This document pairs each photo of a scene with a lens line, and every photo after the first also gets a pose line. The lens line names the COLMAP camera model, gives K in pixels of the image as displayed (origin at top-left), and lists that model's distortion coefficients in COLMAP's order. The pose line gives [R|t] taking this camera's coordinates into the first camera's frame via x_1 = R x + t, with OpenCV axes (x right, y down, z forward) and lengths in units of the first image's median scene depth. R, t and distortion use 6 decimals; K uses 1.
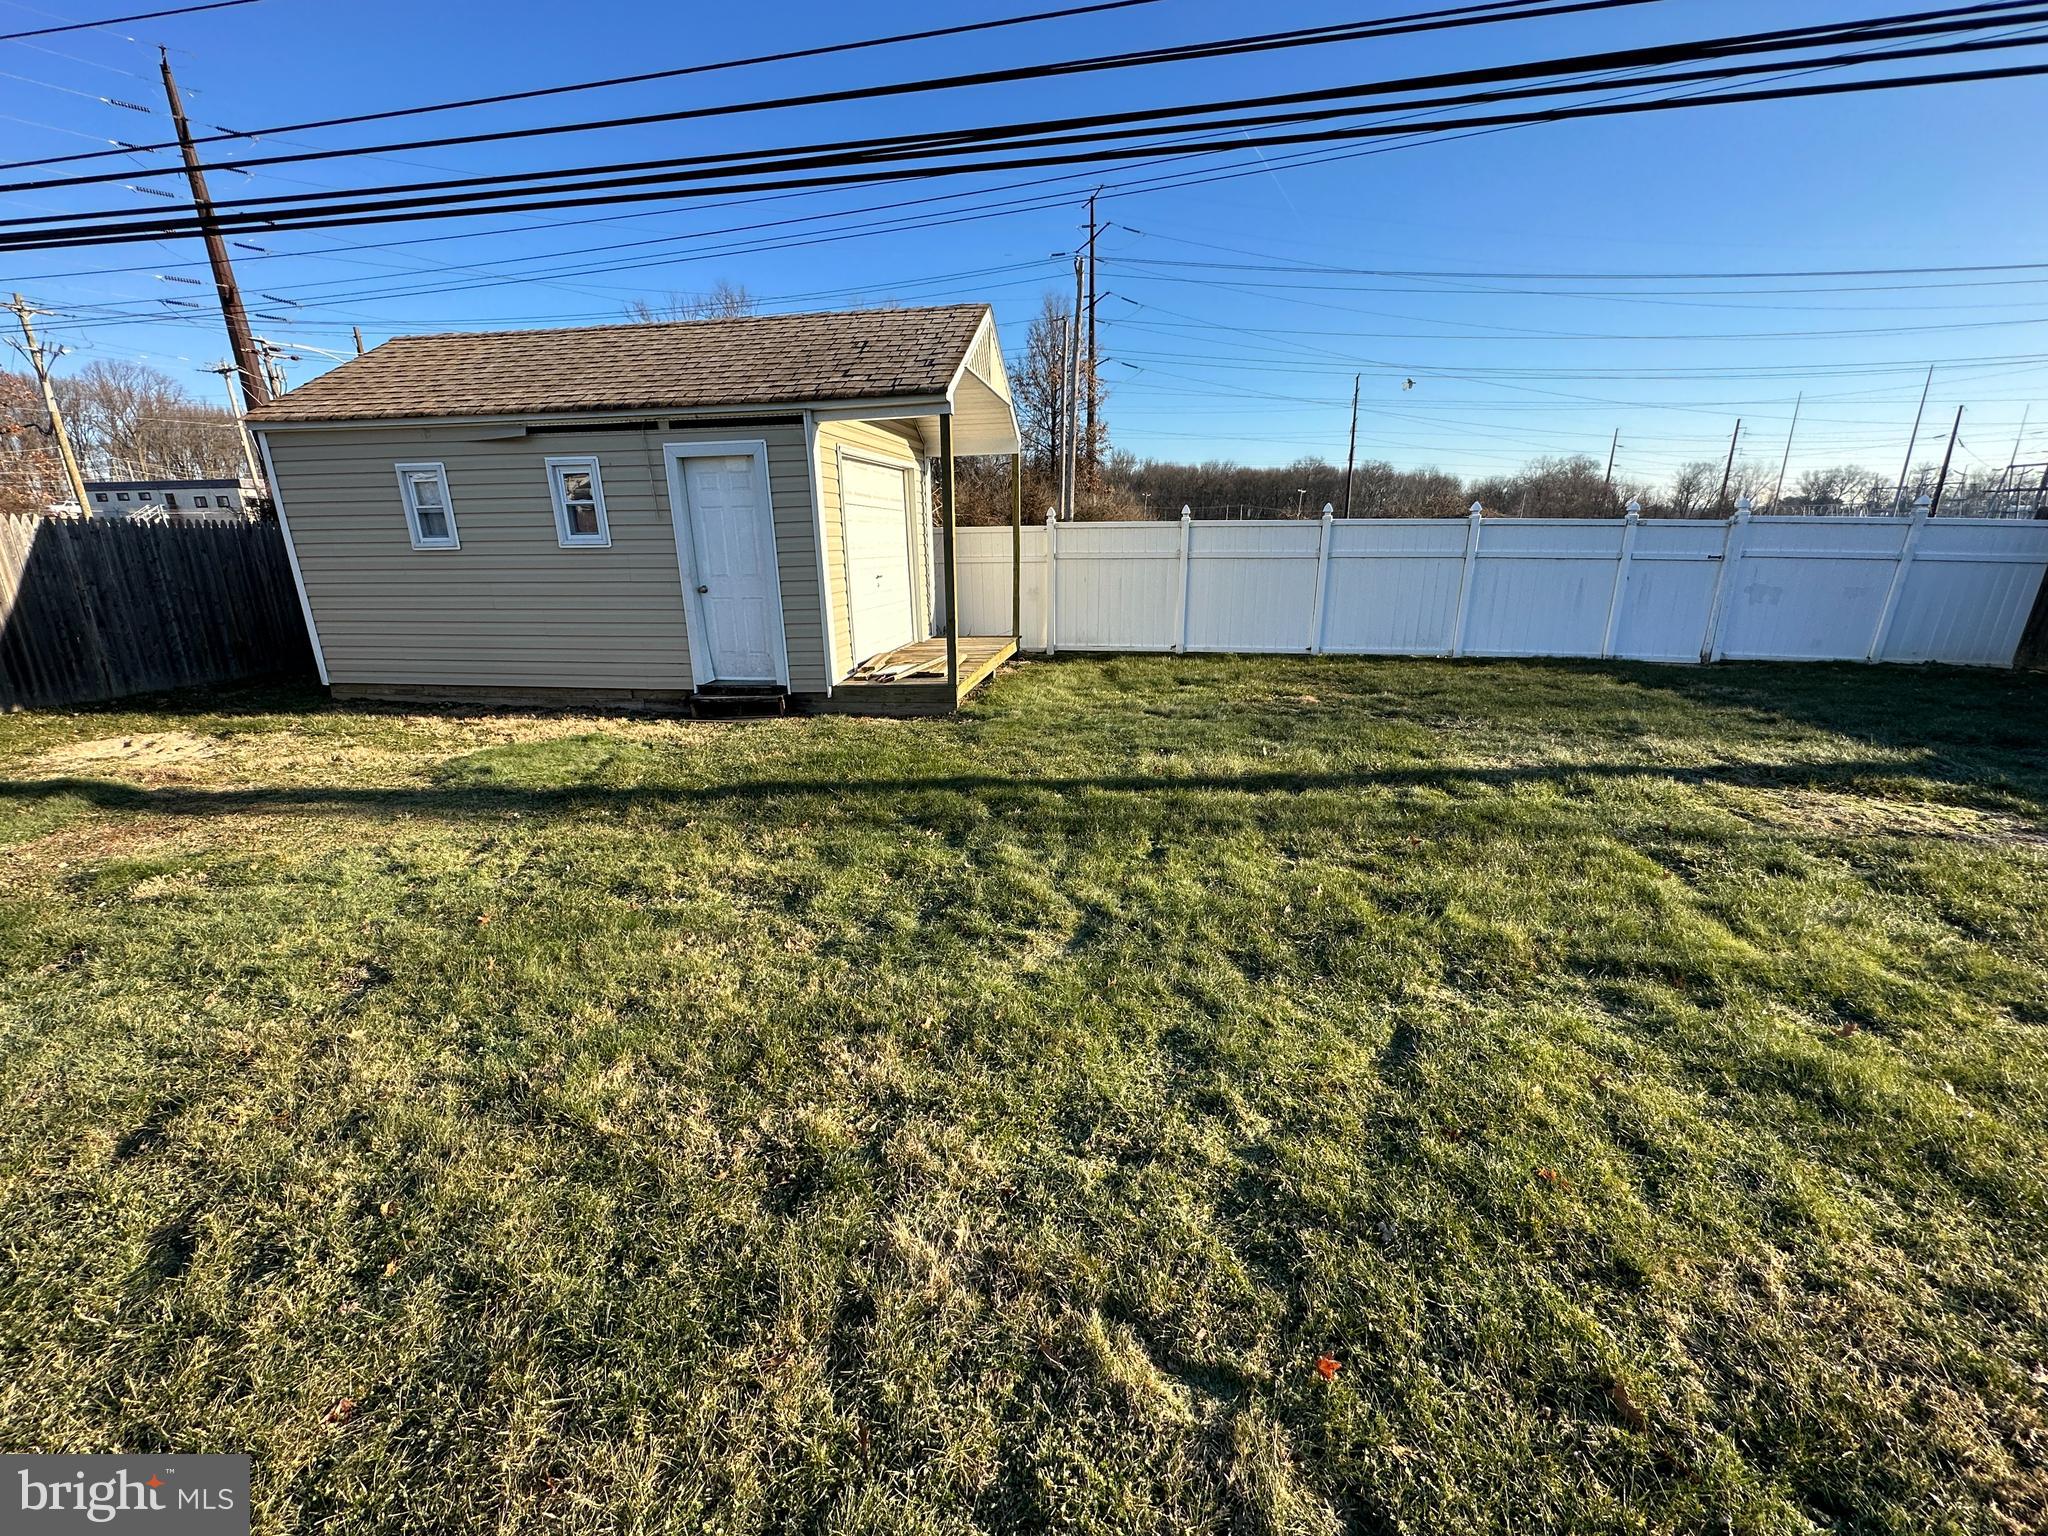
lens RADIAL K [[815.0, 0, 1024.0], [0, 815.0, 768.0], [0, 0, 1]] dist [-0.000363, -0.000156]
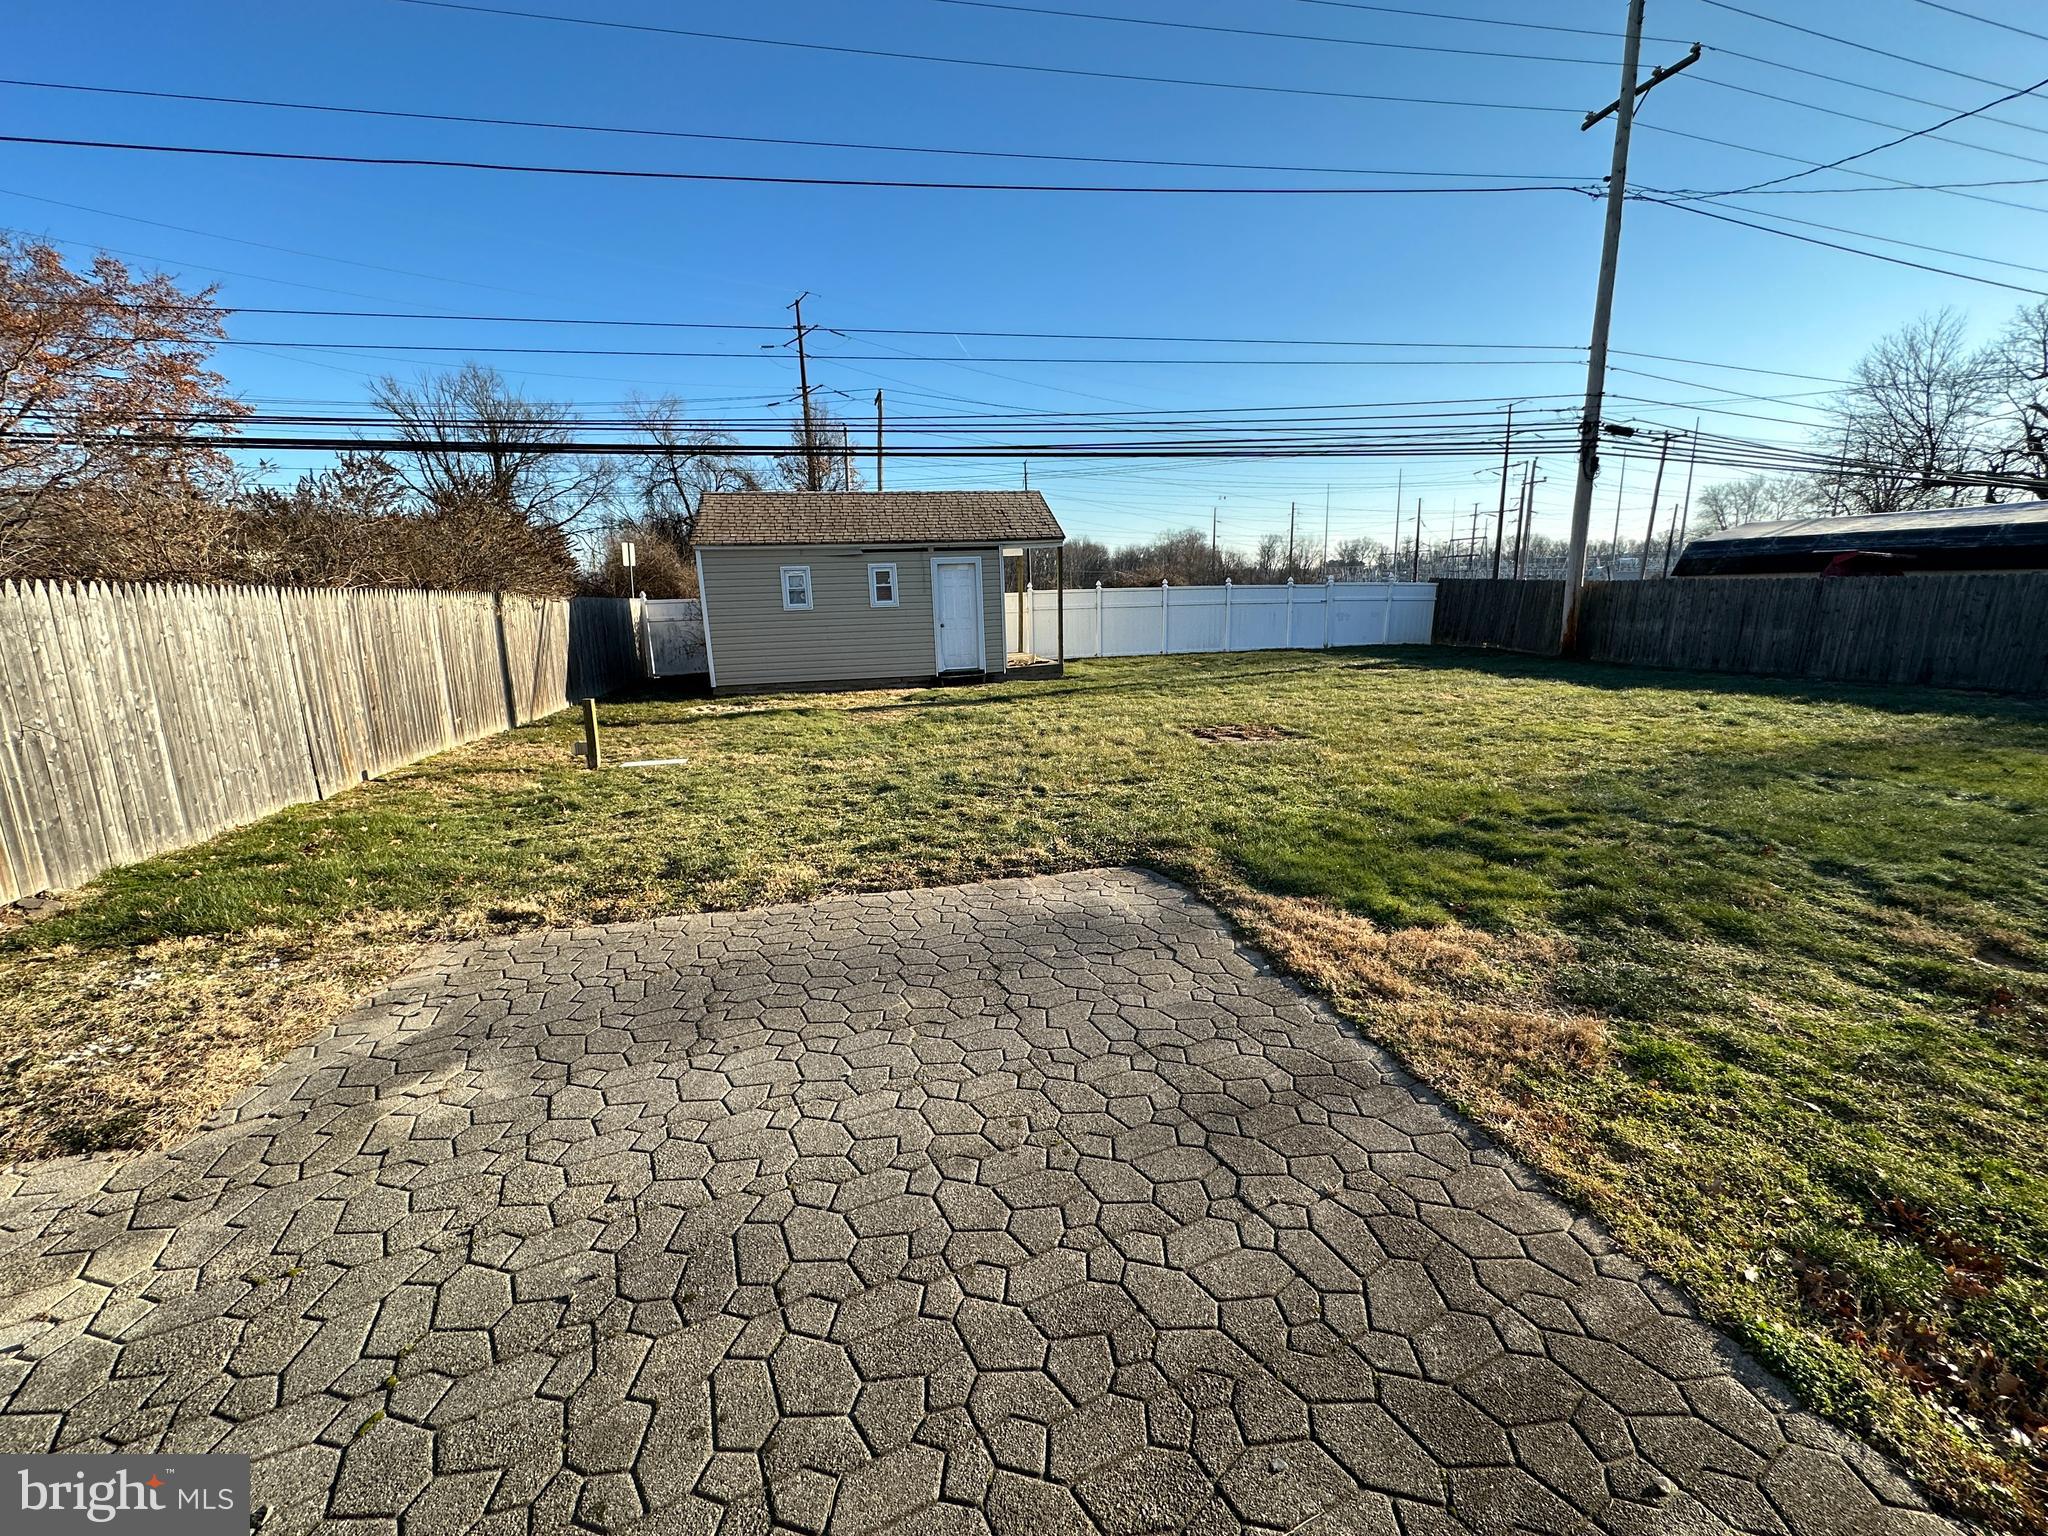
lens RADIAL K [[815.0, 0, 1024.0], [0, 815.0, 768.0], [0, 0, 1]] dist [-0.000363, -0.000156]
pose [[0.929495, -0.094586, 0.356500, -0.761993], [0.120520, 0.991390, -0.051194, 0.213305], [-0.348588, 0.090550, 0.932892, -0.763314]]
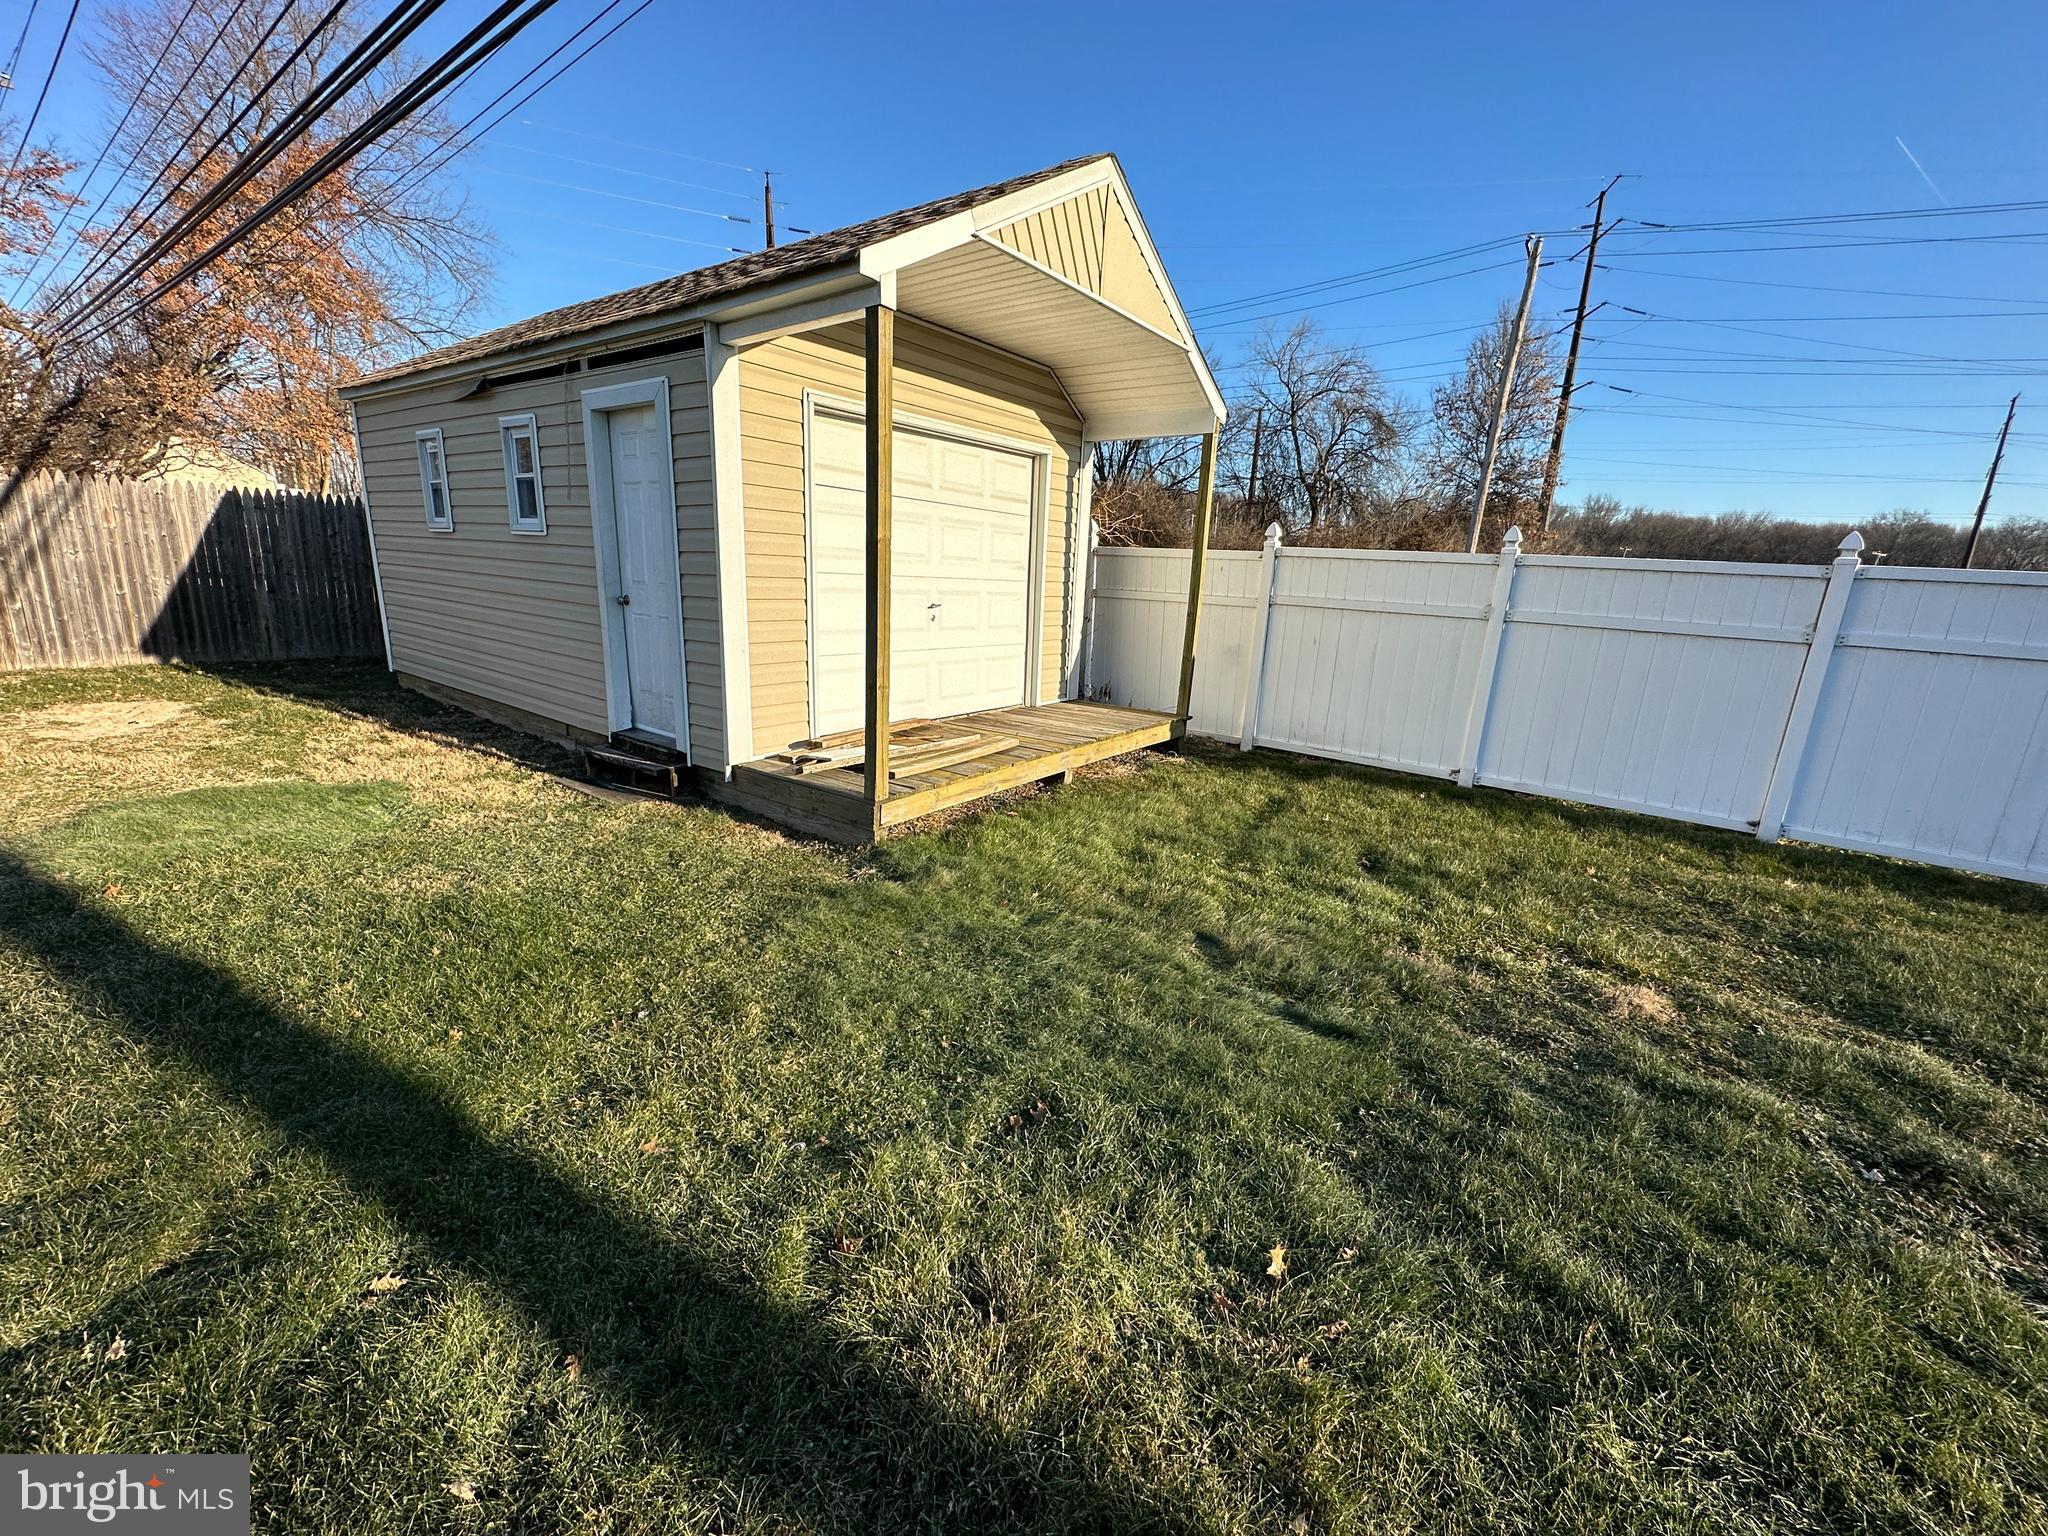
lens RADIAL K [[815.0, 0, 1024.0], [0, 815.0, 768.0], [0, 0, 1]] dist [-0.000363, -0.000156]
pose [[0.884488, 0.165719, -0.436140, 0.191099], [-0.184762, 0.982782, -0.001271, -0.109134], [0.428420, 0.081706, 0.899878, 0.412466]]
